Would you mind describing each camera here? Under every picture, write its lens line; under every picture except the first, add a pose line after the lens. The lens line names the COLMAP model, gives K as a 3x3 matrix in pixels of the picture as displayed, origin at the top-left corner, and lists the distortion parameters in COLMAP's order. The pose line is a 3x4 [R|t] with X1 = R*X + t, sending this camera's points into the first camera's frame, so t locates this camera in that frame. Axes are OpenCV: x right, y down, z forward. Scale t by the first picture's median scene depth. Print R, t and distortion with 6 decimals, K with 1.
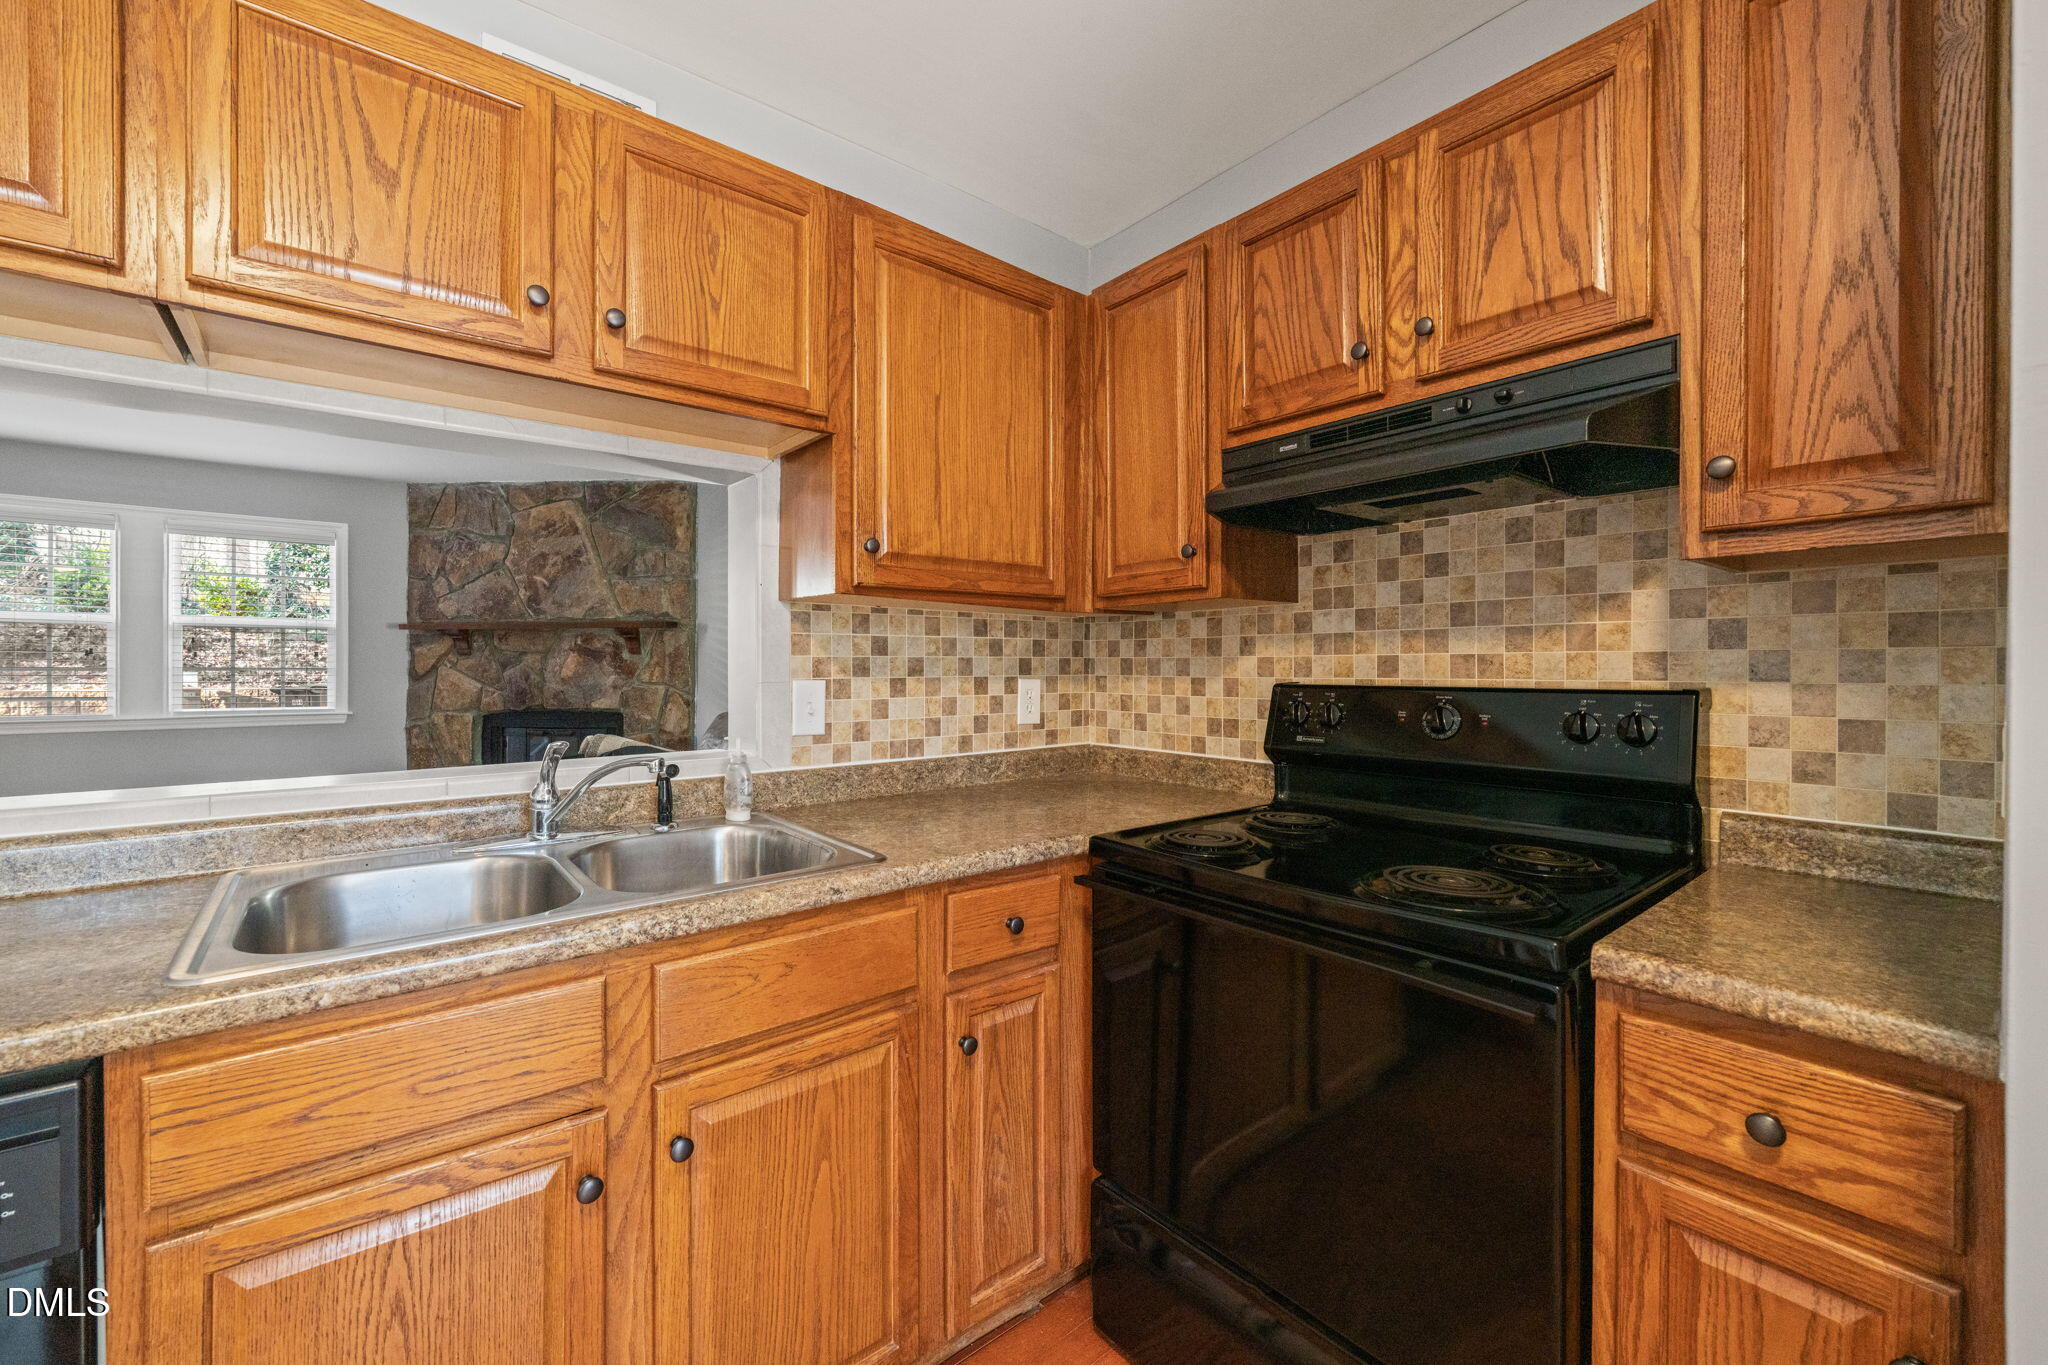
lens RADIAL K [[831.2, 0, 1020.1], [0, 831.2, 669.0], [0, 0, 1]] dist [-0.000839, -0.000025]
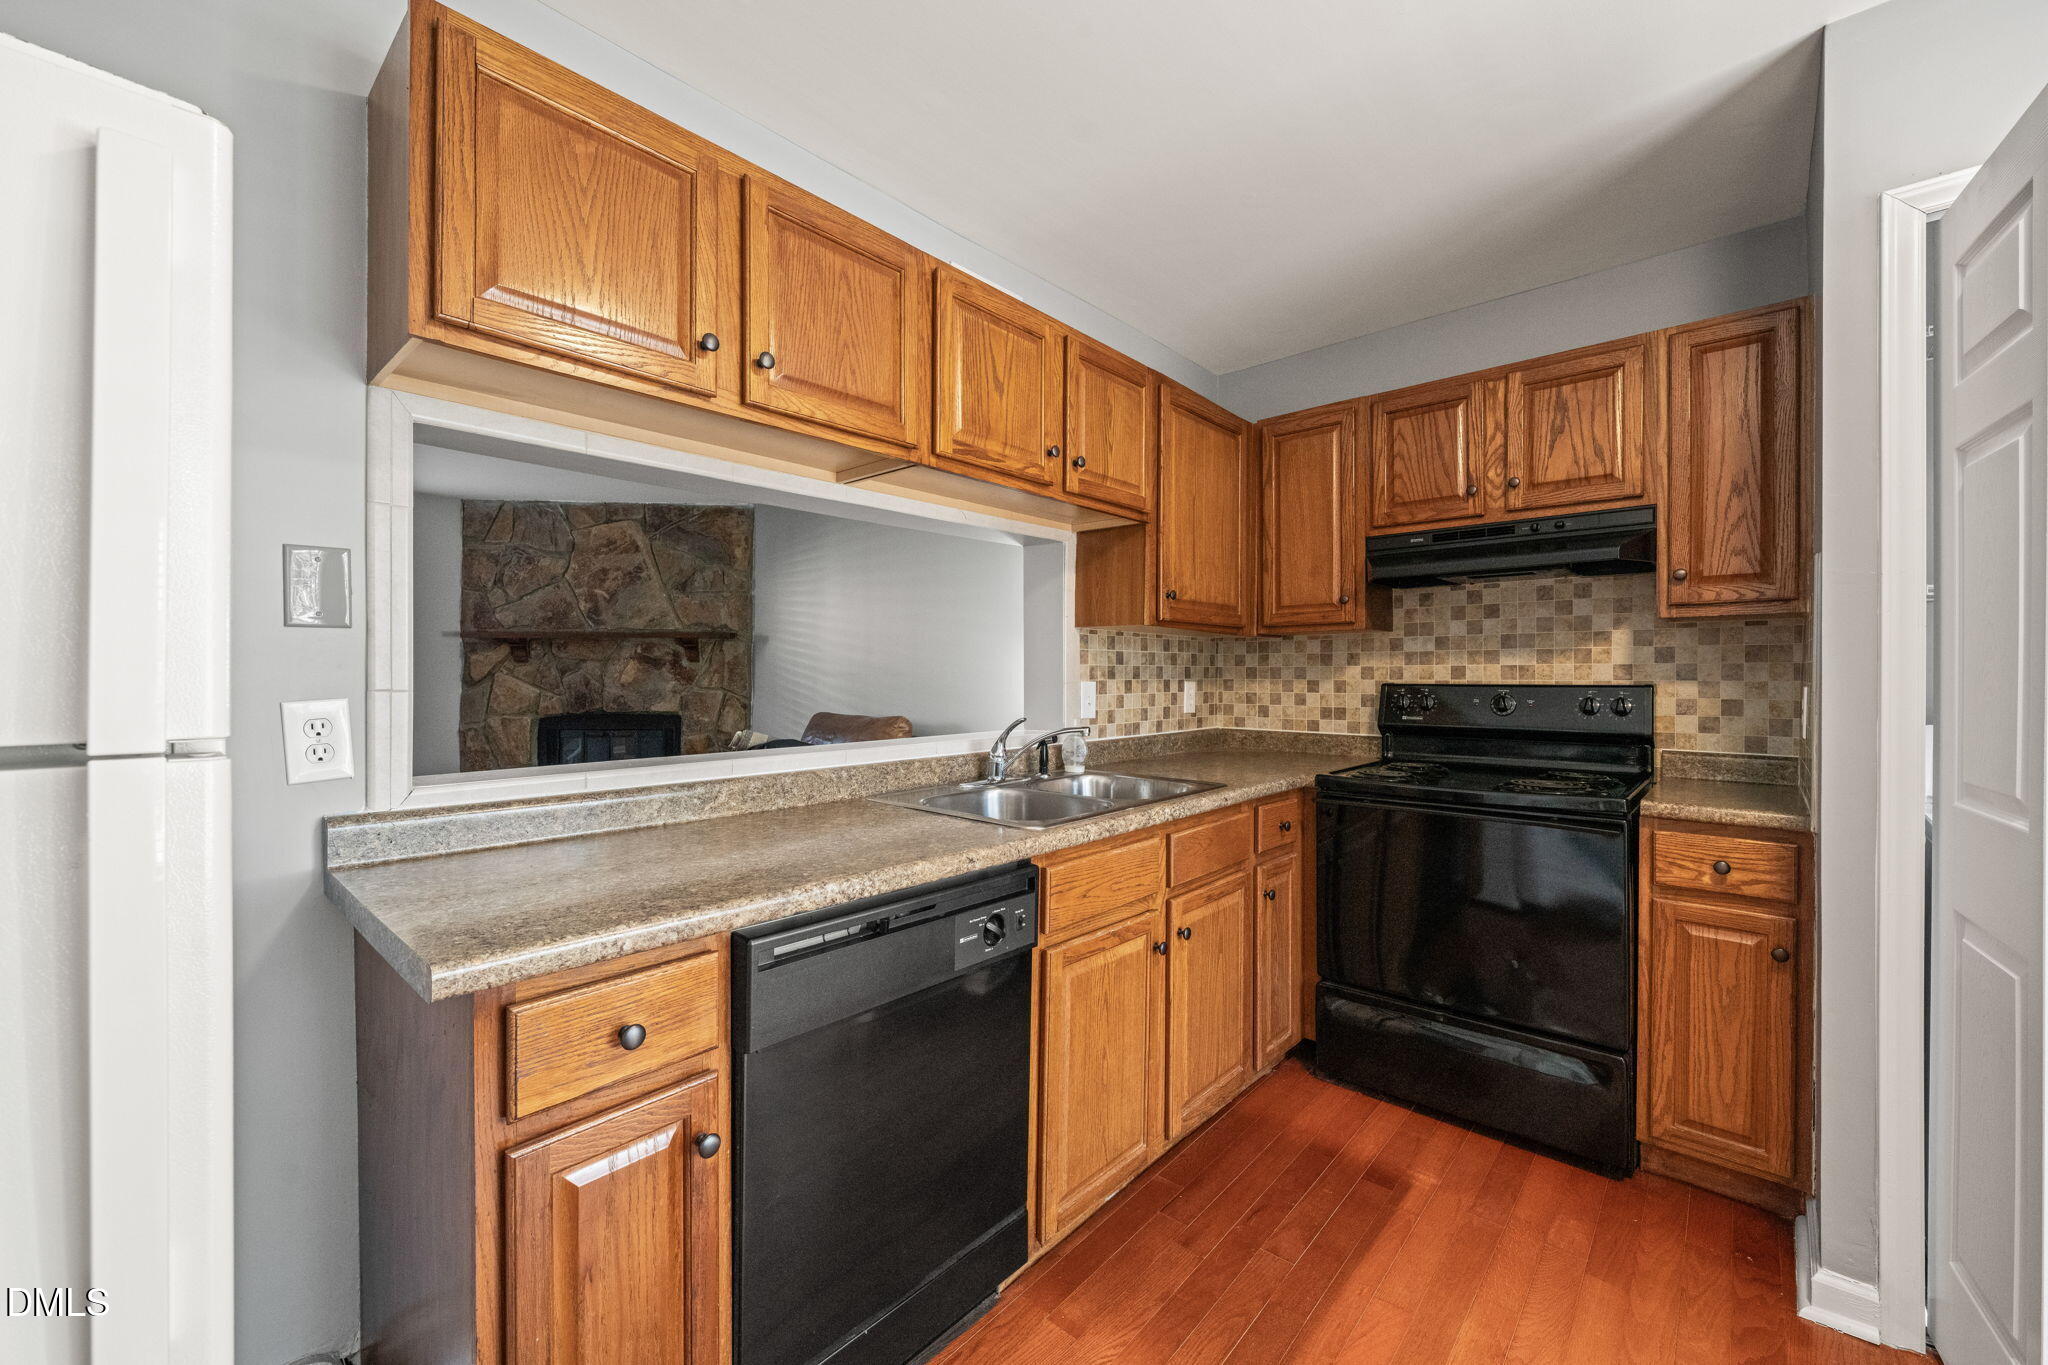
lens RADIAL K [[830.9, 0, 1010.7], [0, 830.9, 675.4], [0, 0, 1]] dist [0.001105, -0.000075]
pose [[0.988914, 0.001276, 0.148481, -0.618554], [-0.000888, 0.999996, -0.002678, 0.007189], [-0.148484, 0.002517, 0.988912, -0.442081]]
